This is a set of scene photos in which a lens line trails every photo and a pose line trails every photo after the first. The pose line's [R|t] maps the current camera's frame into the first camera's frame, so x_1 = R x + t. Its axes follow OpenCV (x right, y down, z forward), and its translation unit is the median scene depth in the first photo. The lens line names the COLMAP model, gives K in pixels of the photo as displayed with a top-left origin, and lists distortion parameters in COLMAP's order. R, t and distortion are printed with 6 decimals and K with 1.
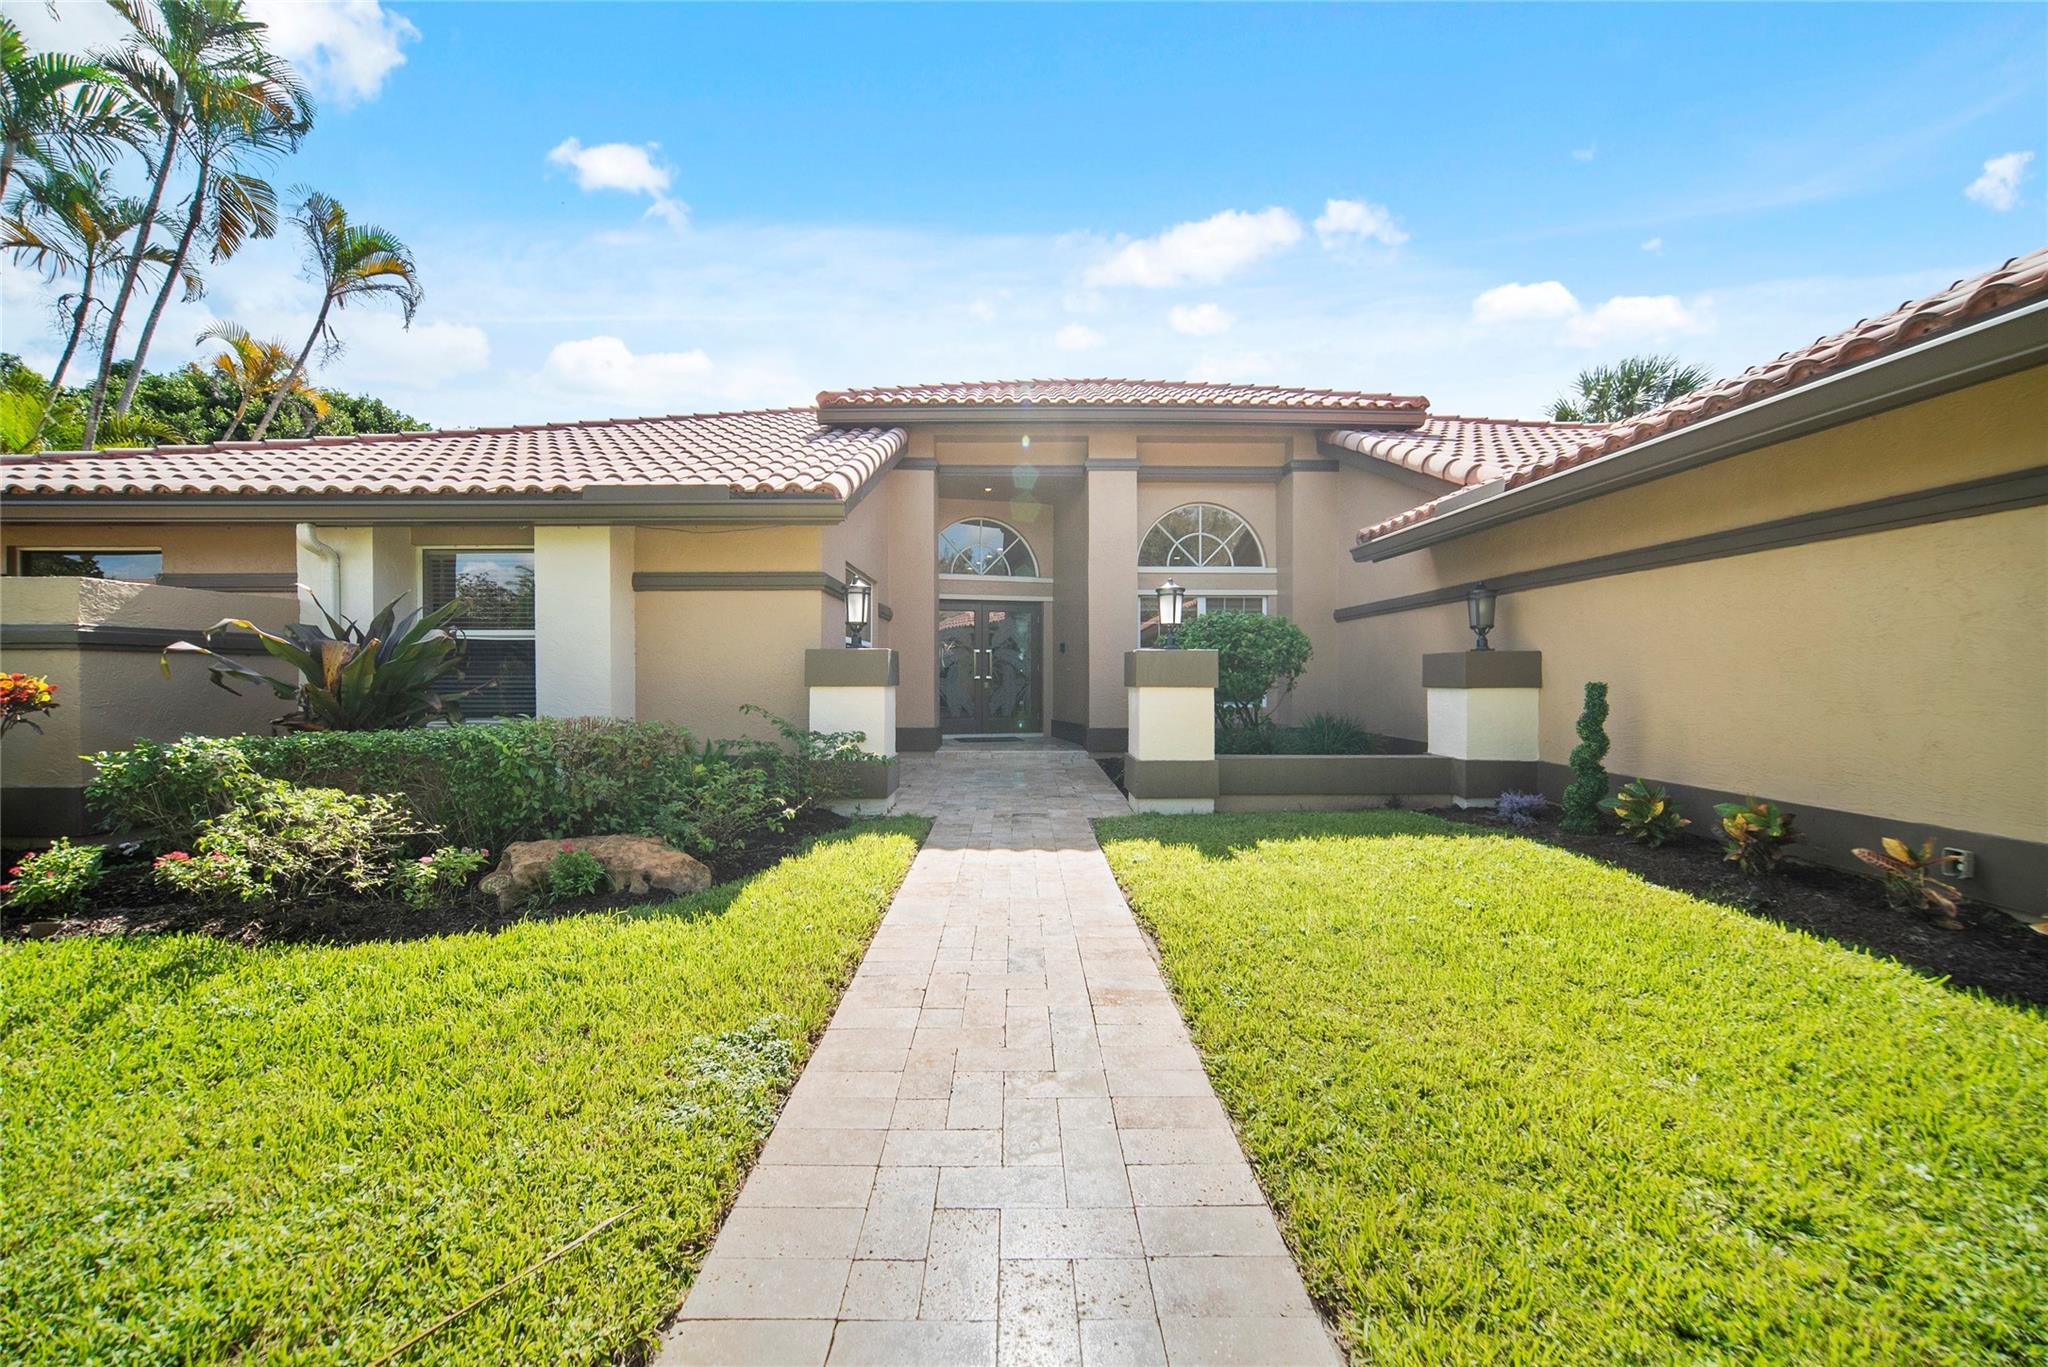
lens RADIAL K [[805.4, 0, 1024.0], [0, 805.4, 683.5], [0, 0, 1]] dist [-0.001613, 0.000271]
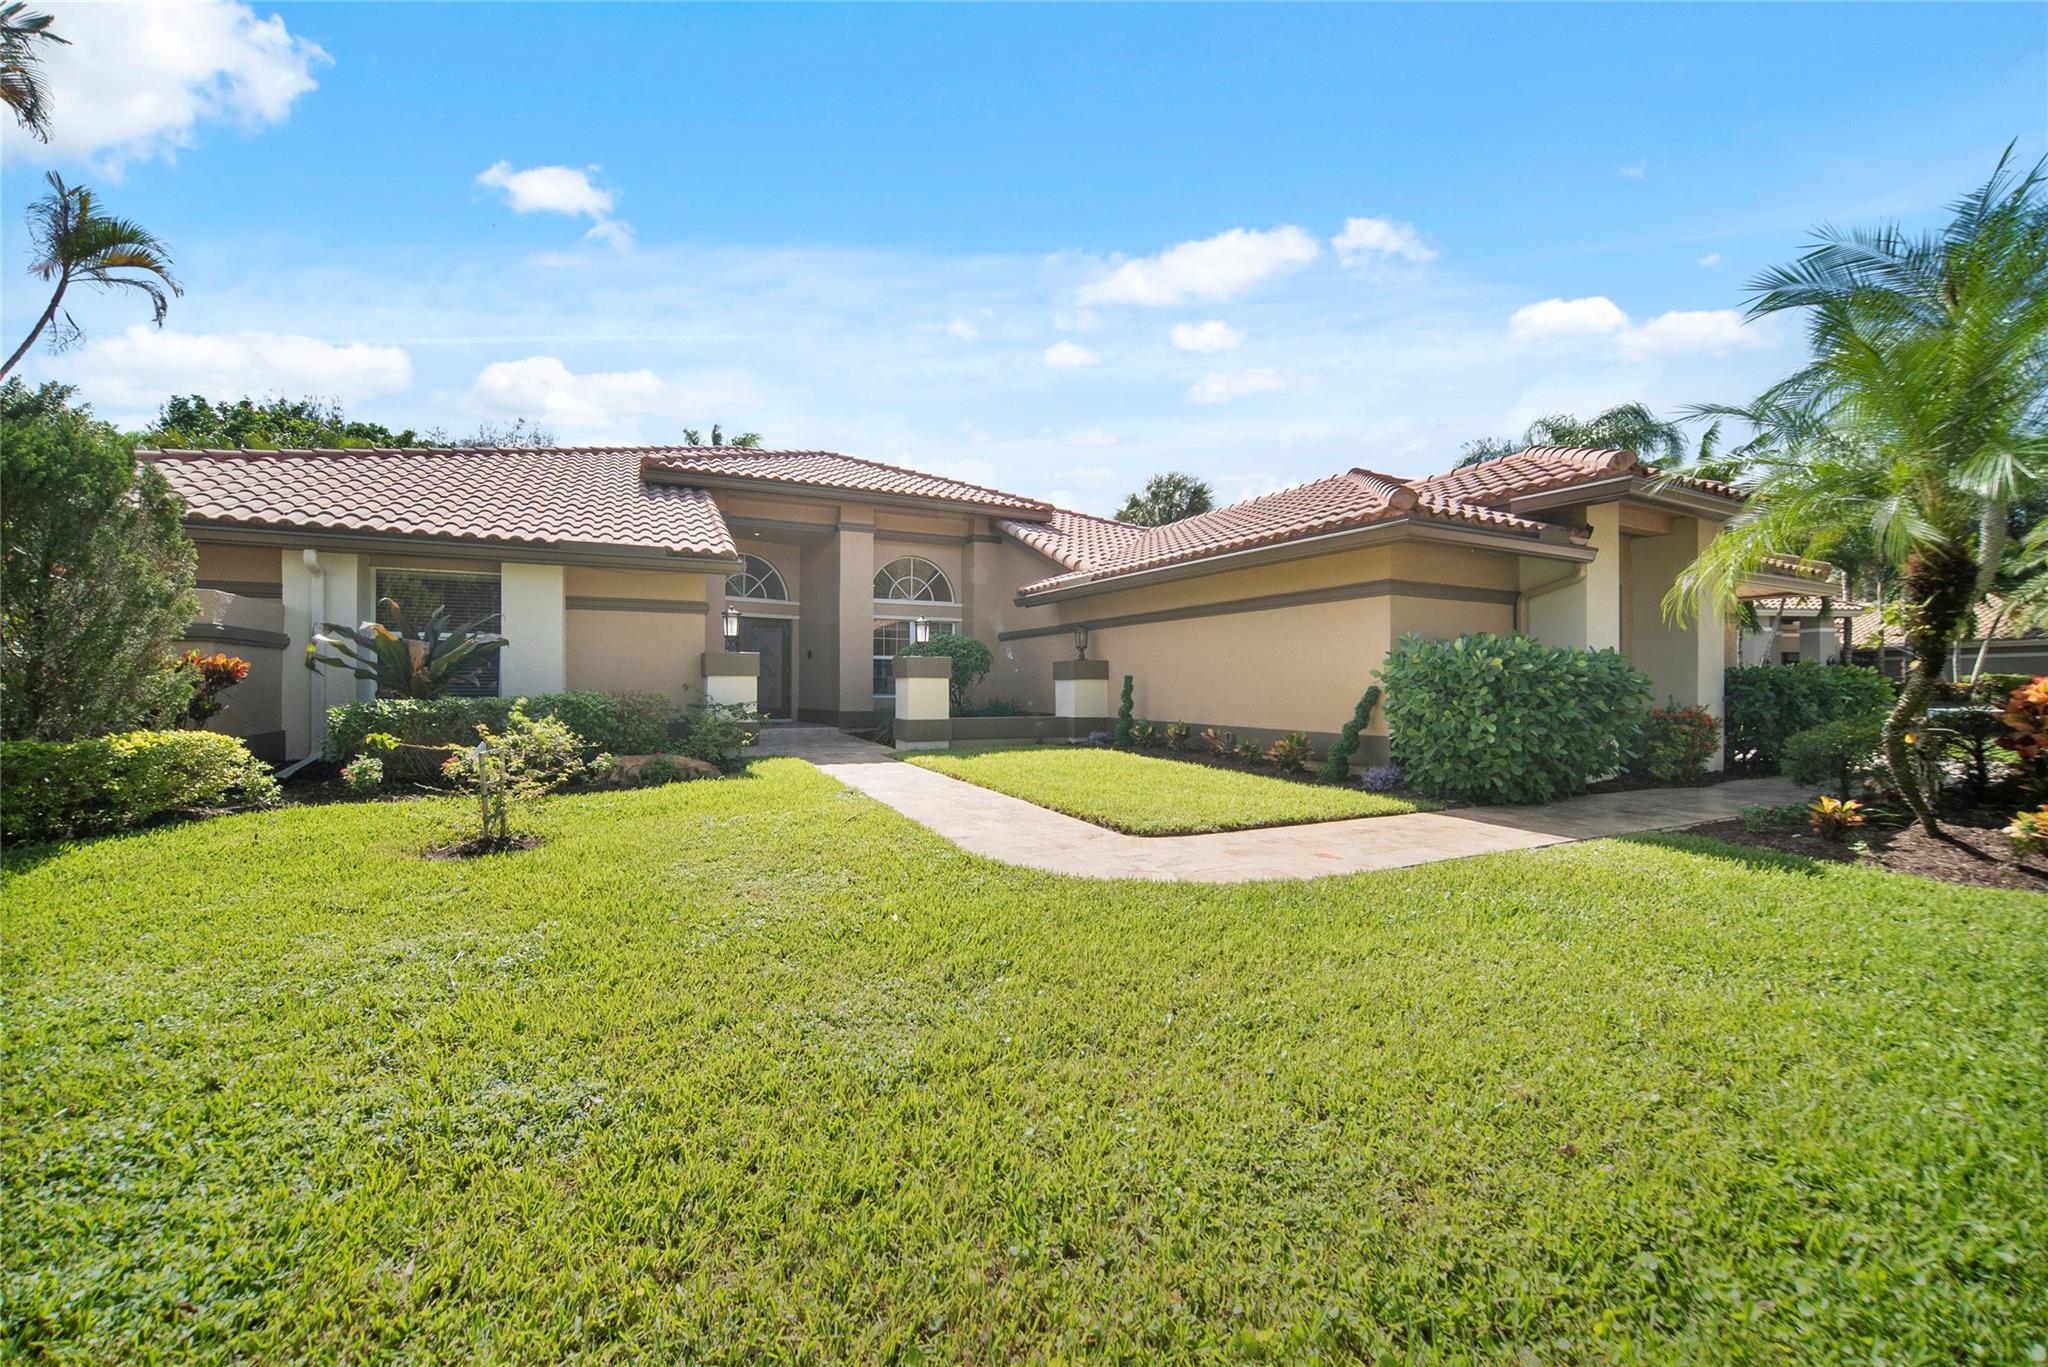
lens RADIAL K [[805.4, 0, 1024.0], [0, 805.4, 683.5], [0, 0, 1]] dist [-0.001613, 0.000271]
pose [[0.905636, 0.005017, 0.424027, -0.315577], [0.000476, 0.999917, -0.012848, 0.034824], [-0.424057, 0.011838, 0.905558, -0.581893]]
